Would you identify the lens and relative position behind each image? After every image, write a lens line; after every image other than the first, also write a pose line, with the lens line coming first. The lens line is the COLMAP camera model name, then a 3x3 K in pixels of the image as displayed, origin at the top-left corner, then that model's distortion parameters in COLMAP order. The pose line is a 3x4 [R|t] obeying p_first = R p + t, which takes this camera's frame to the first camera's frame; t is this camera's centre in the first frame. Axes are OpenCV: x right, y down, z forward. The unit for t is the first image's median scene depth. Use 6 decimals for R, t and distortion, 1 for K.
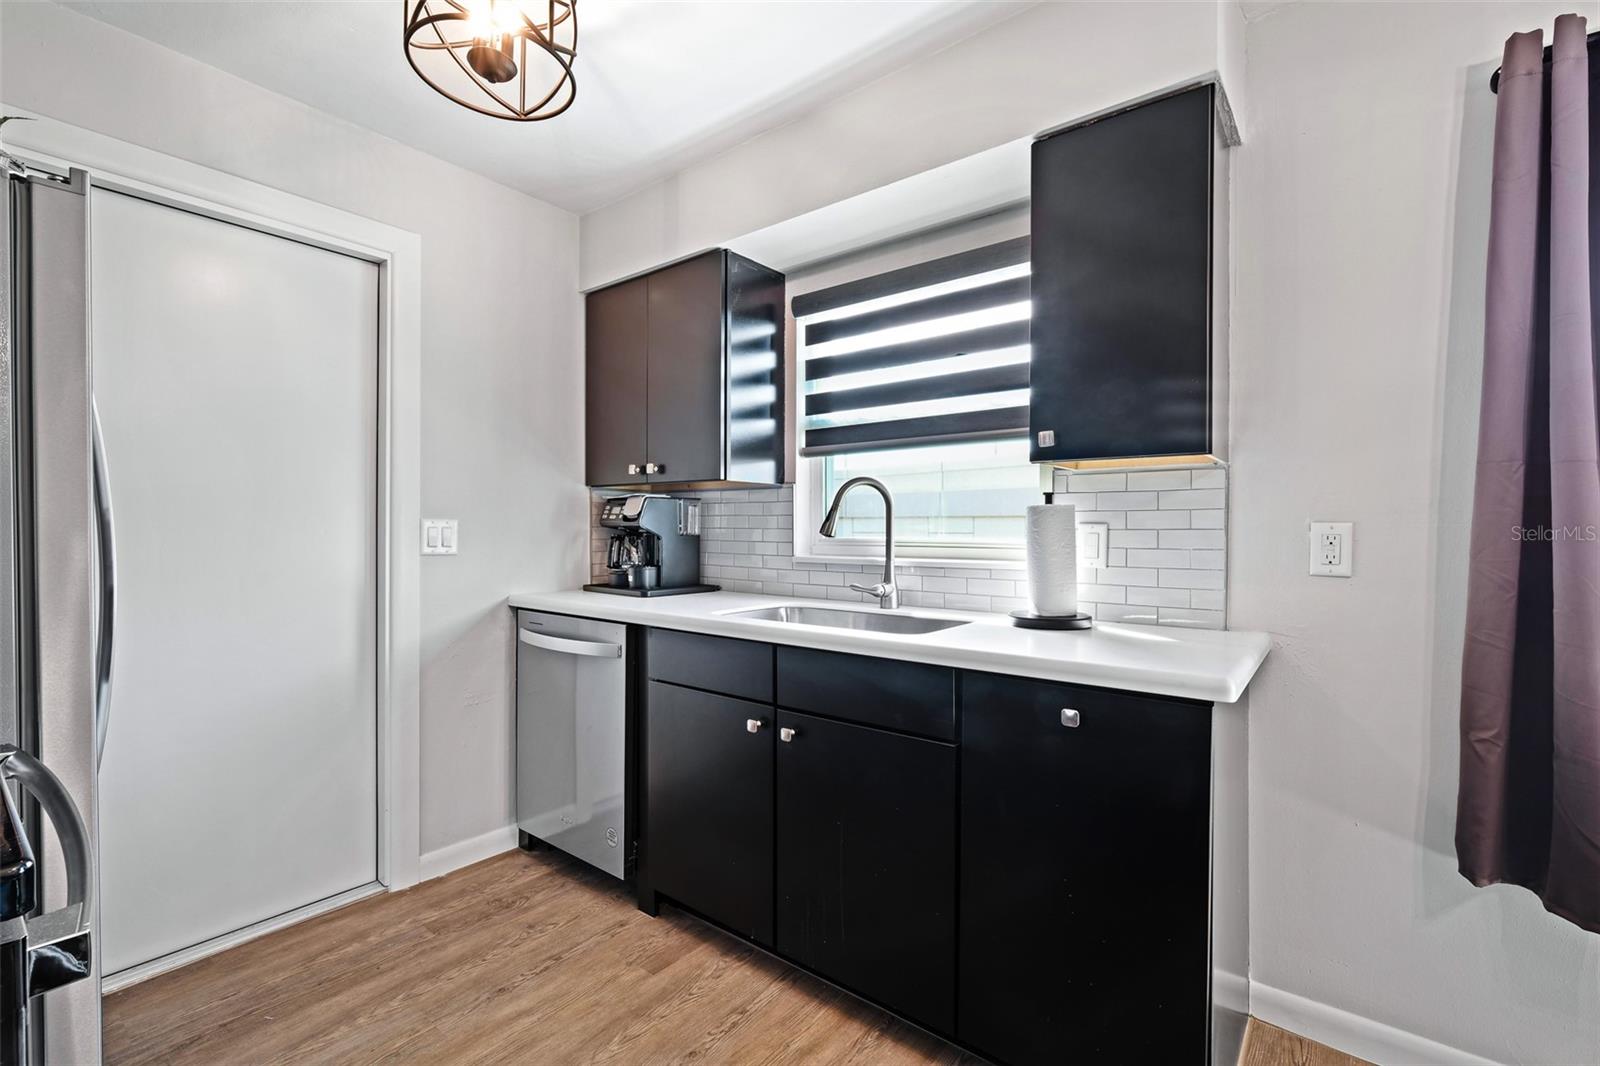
lens RADIAL K [[705.9, 0, 797.2], [0, 705.9, 528.3], [0, 0, 1]] dist [-0.003270, 0.000124]
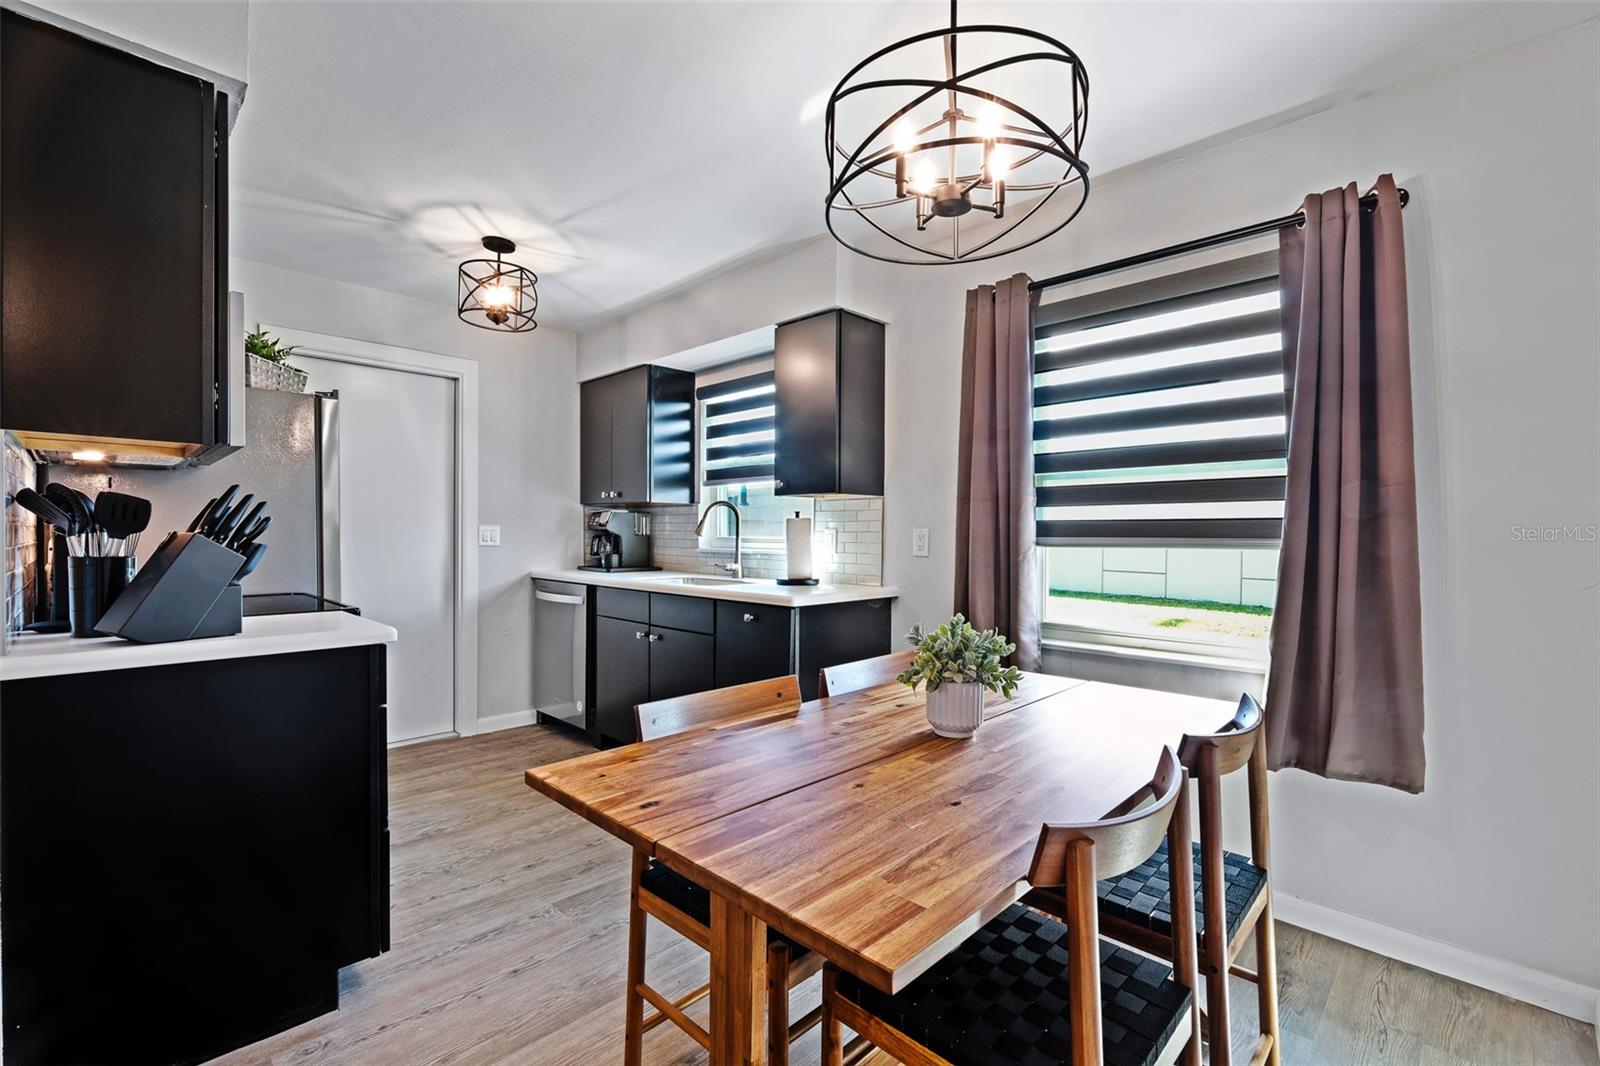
lens RADIAL K [[705.9, 0, 803.5], [0, 705.9, 535.6], [0, 0, 1]] dist [-0.003270, 0.000124]
pose [[0.994780, 0.002618, -0.102008, 0.397895], [-0.002033, 0.999981, 0.005838, 0.000772], [0.102022, -0.005601, 0.994766, -0.583312]]
